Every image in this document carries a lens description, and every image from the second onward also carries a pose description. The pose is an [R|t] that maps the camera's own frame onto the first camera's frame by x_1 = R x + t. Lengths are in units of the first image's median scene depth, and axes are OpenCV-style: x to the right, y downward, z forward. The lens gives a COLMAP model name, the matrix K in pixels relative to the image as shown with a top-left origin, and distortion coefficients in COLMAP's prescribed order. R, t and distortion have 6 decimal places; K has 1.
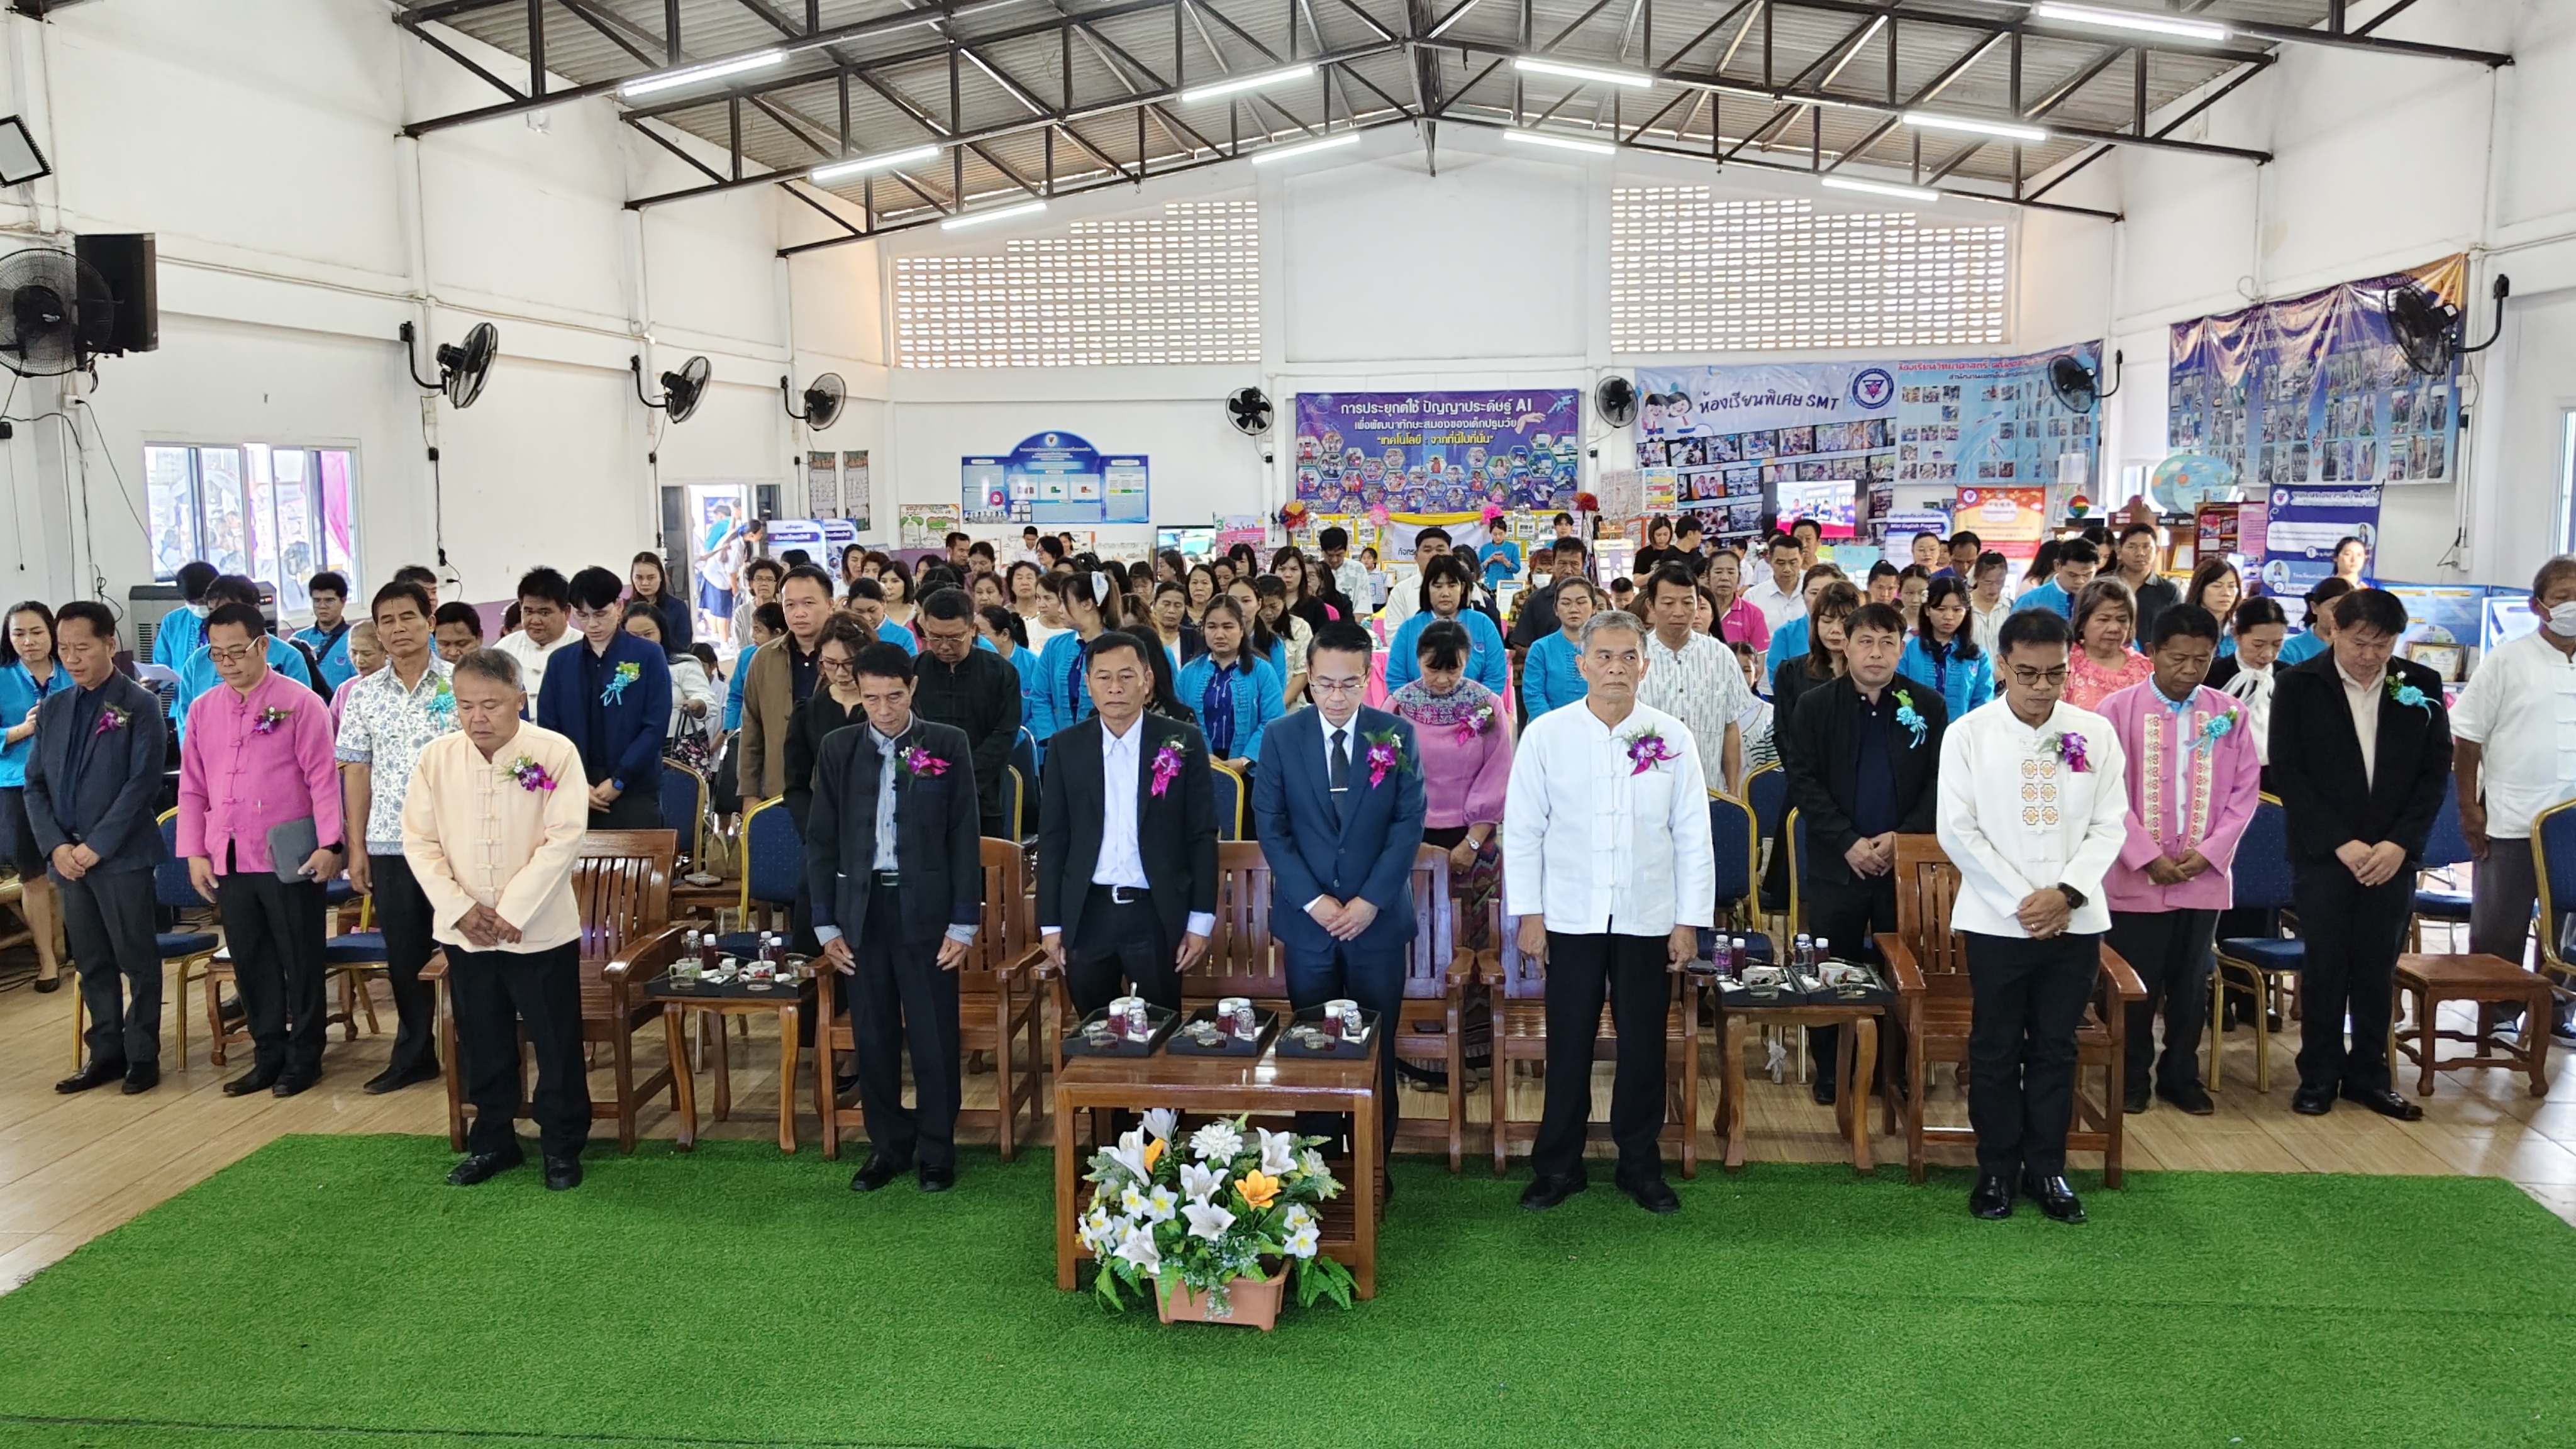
lens RADIAL K [[2060.6, 0, 1288.0], [0, 2060.6, 724.5], [0, 0, 1]] dist [0.035145, -0.000309]
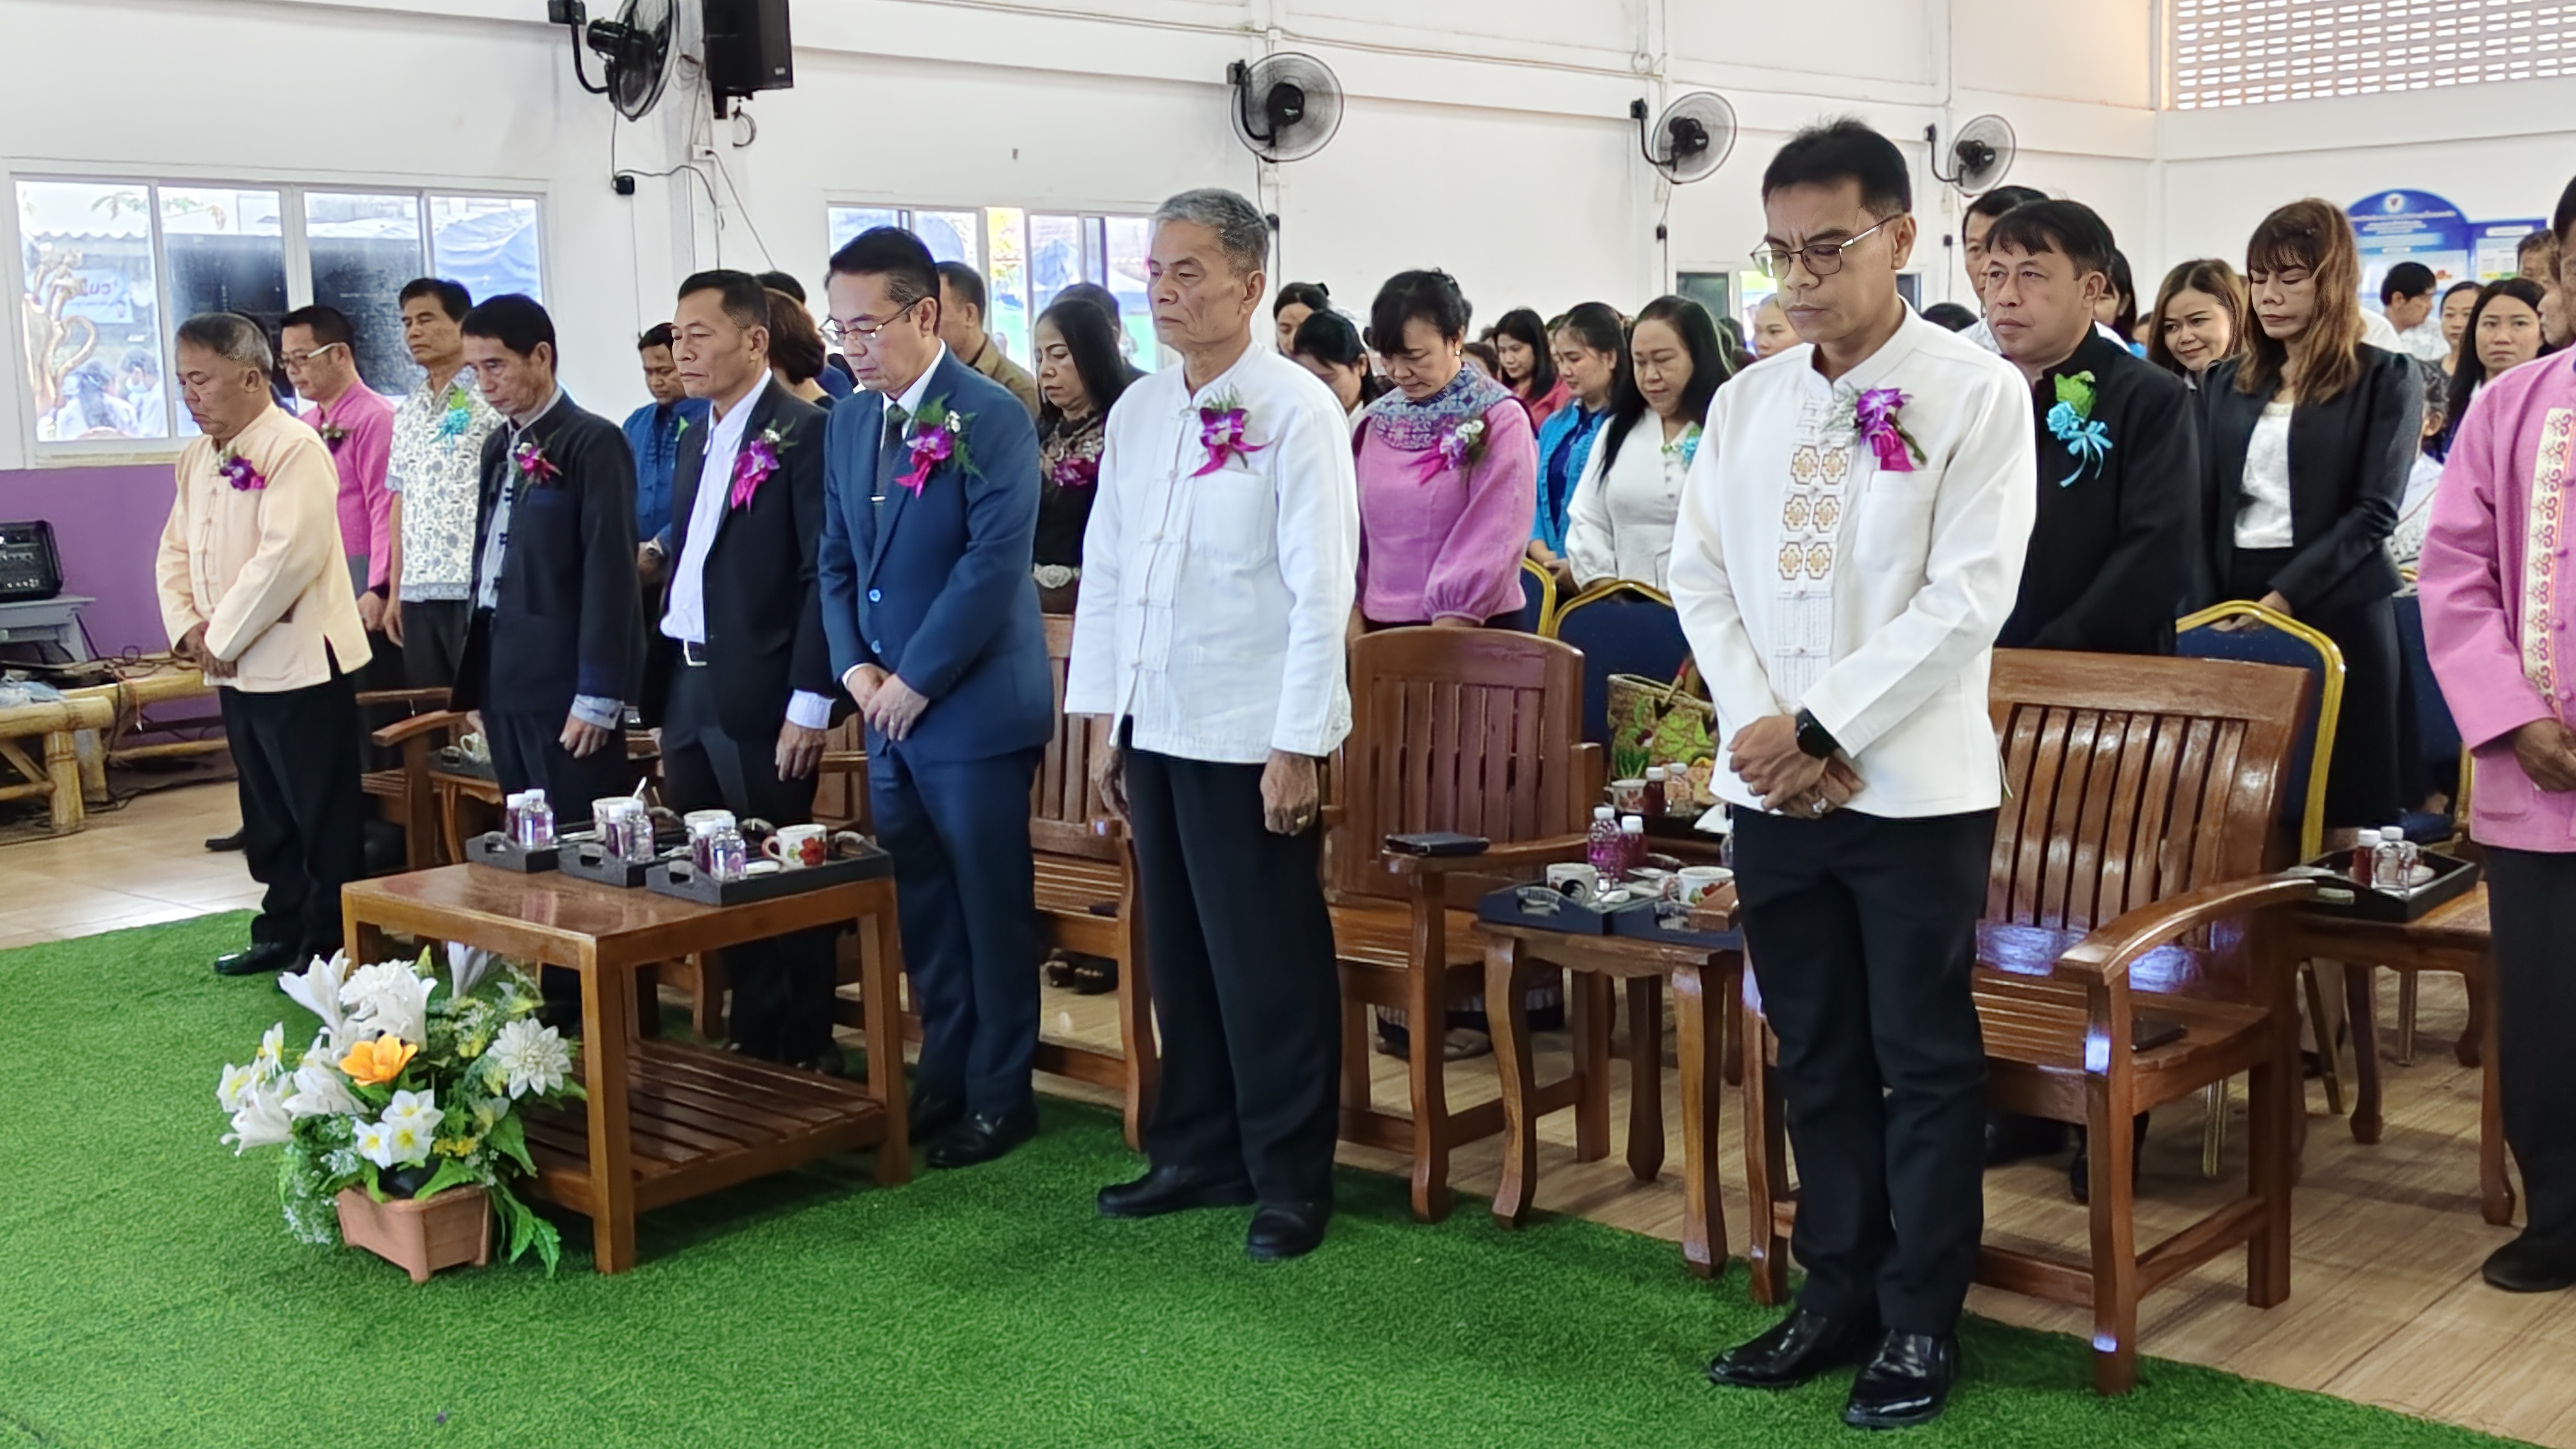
lens RADIAL K [[2684.9, 0, 1288.0], [0, 2684.9, 724.5], [0, 0, 1]] dist [0.009437, 0.007702]
pose [[0.785256, 0.065468, -0.615701, 0.526352], [-0.052787, 0.997853, 0.038779, 0.051486], [0.616918, 0.002050, 0.787025, 0.356249]]
